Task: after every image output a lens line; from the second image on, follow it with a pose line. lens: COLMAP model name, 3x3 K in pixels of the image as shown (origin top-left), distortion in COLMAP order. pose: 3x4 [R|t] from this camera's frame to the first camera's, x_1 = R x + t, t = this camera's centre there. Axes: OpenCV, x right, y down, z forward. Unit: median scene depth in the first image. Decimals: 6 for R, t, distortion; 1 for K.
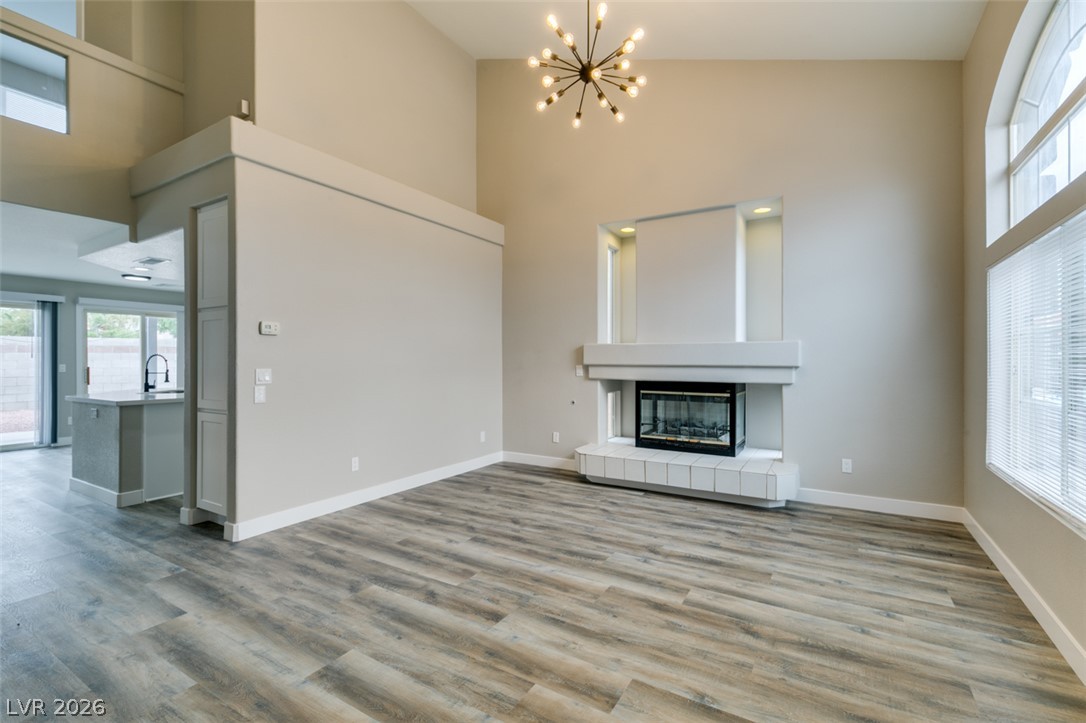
lens RADIAL K [[487.4, 0, 540.8], [0, 487.4, 361.9], [0, 0, 1]] dist [0.003272, -0.001547]
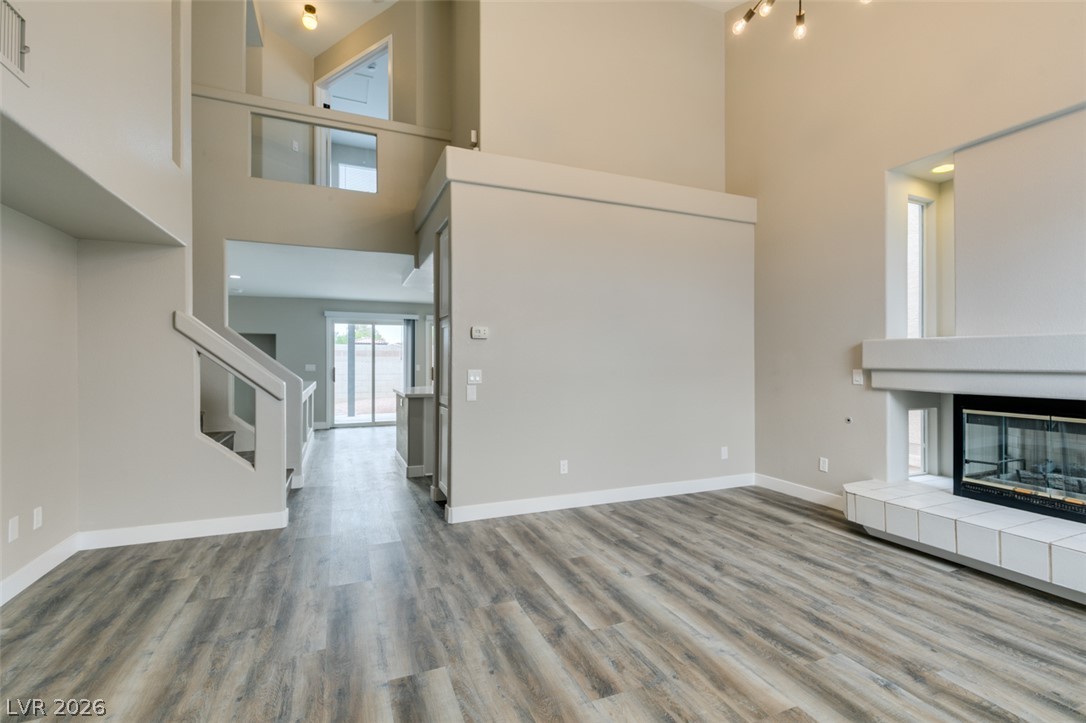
lens RADIAL K [[487.4, 0, 540.8], [0, 487.4, 361.9], [0, 0, 1]] dist [0.003272, -0.001547]
pose [[0.808080, 0.001192, -0.589071, 0.216390], [-0.003677, 0.999989, -0.003020, -0.001065], [0.589061, 0.004606, 0.808075, 0.227832]]
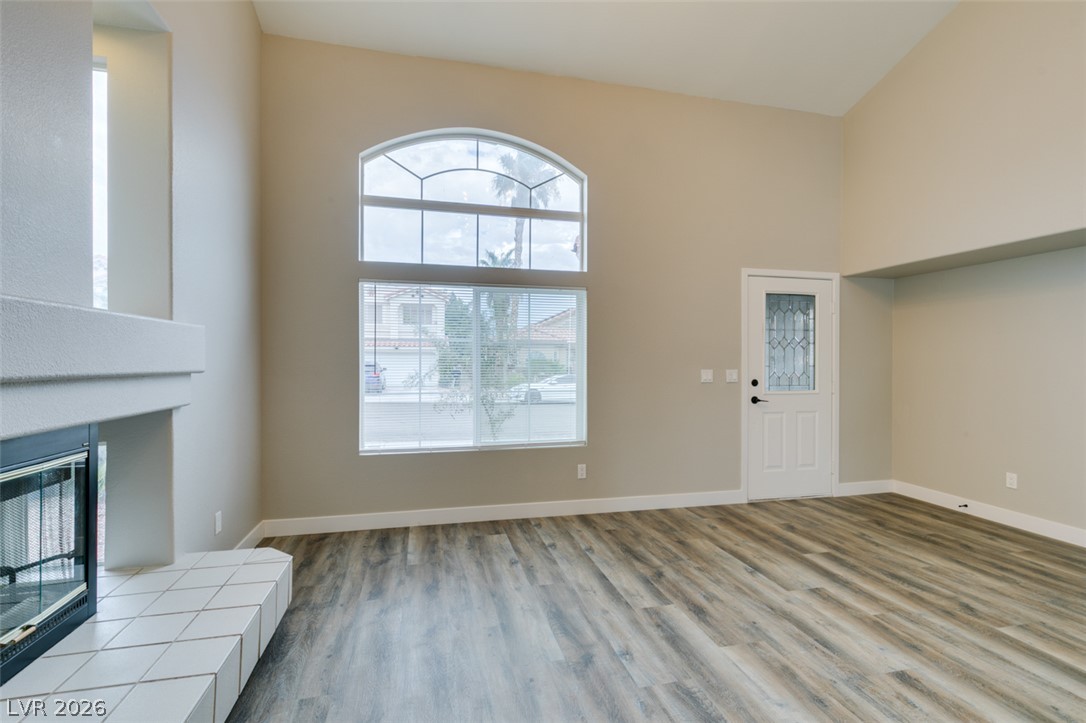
lens RADIAL K [[485.4, 0, 540.7], [0, 485.4, 362.2], [0, 0, 1]] dist [0.003224, -0.000824]
pose [[-0.705894, -0.005424, 0.708297, -0.178646], [-0.000753, 0.999976, 0.006906, -0.007628], [-0.708317, 0.004342, -0.705881, 1.514303]]
